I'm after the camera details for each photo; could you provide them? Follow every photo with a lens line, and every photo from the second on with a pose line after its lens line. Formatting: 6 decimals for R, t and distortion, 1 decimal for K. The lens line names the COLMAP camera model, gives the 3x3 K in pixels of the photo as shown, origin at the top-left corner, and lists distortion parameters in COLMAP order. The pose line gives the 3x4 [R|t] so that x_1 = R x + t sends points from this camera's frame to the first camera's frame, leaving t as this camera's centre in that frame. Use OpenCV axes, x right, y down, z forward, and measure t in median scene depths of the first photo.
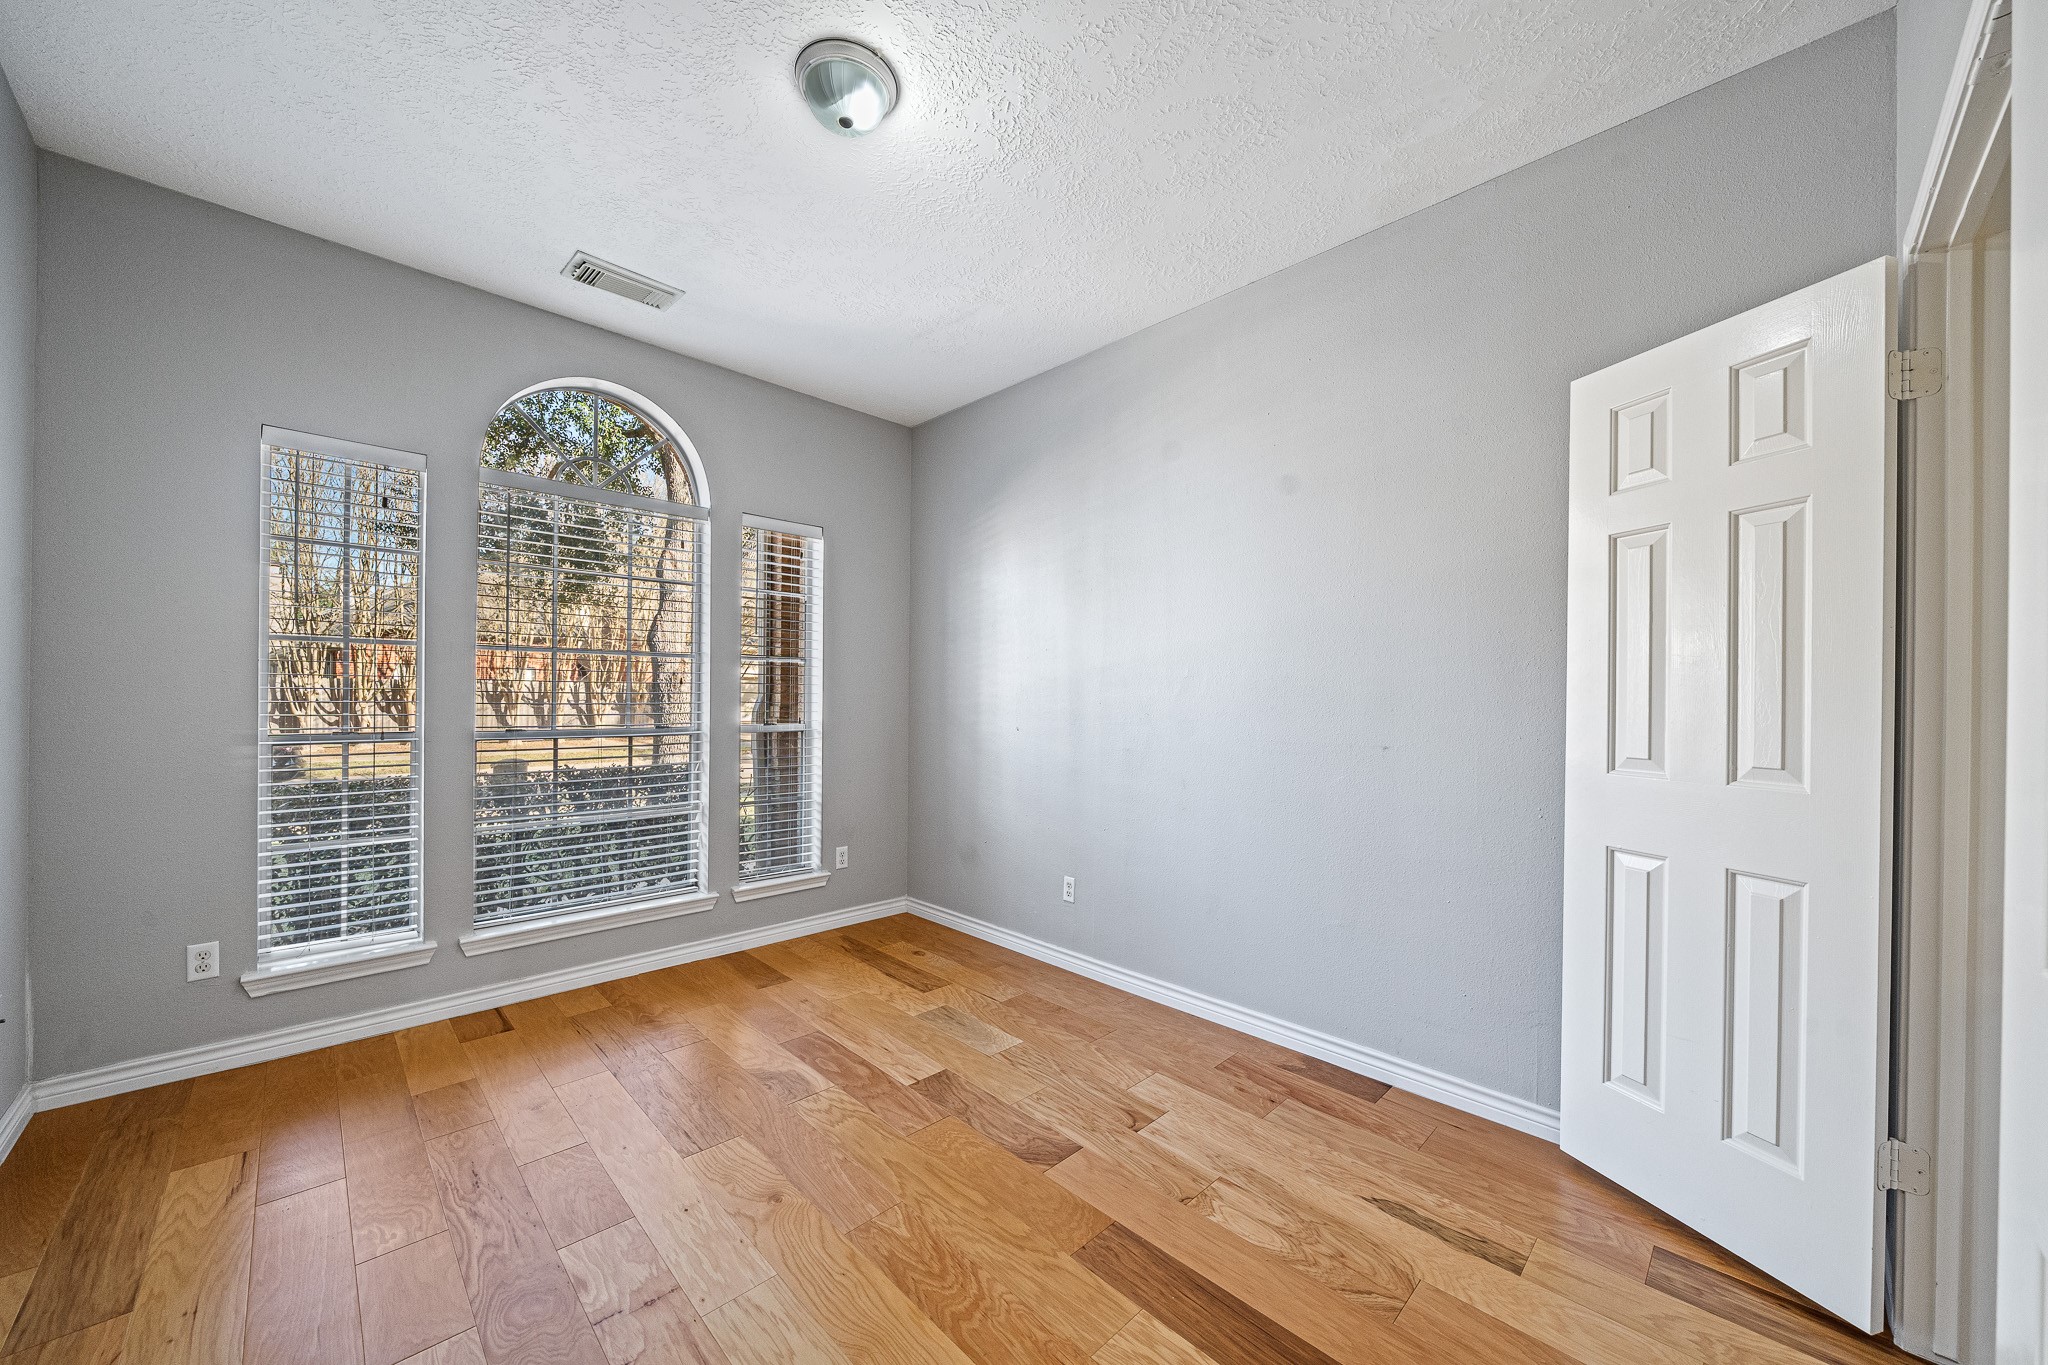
lens RADIAL K [[770.5, 0, 1026.4], [0, 770.5, 693.5], [0, 0, 1]] dist [-0.000502, -0.000123]
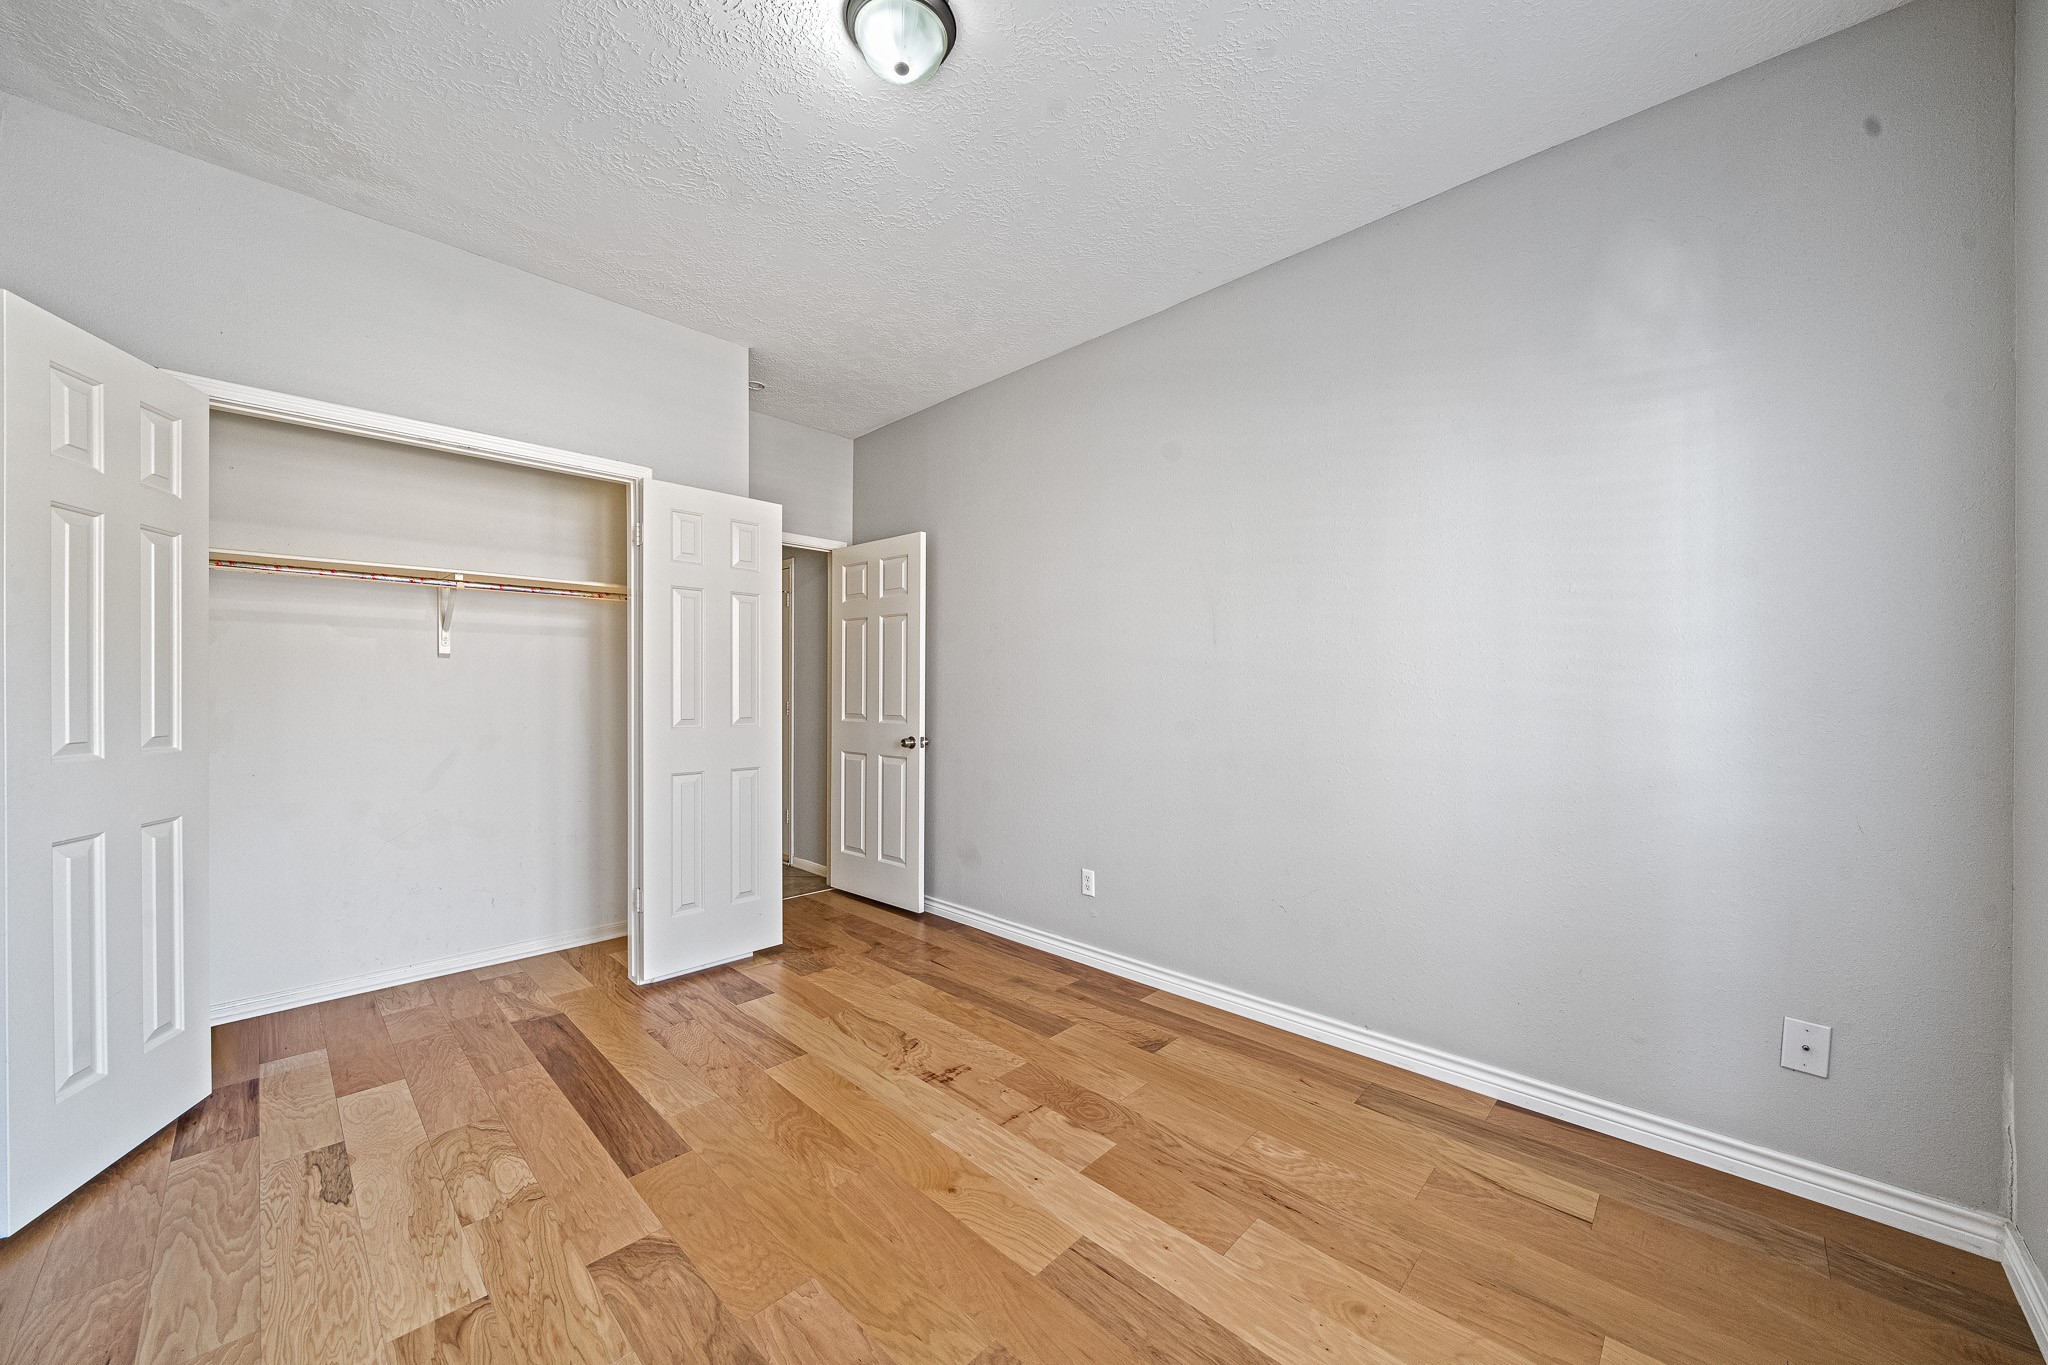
lens RADIAL K [[770.5, 0, 1026.4], [0, 770.5, 693.5], [0, 0, 1]] dist [-0.000502, -0.000123]
pose [[-0.999519, -0.012658, -0.028309, -0.398975], [-0.012614, 0.999919, -0.001728, 0.008315], [0.028328, -0.001370, -0.999598, 2.096940]]
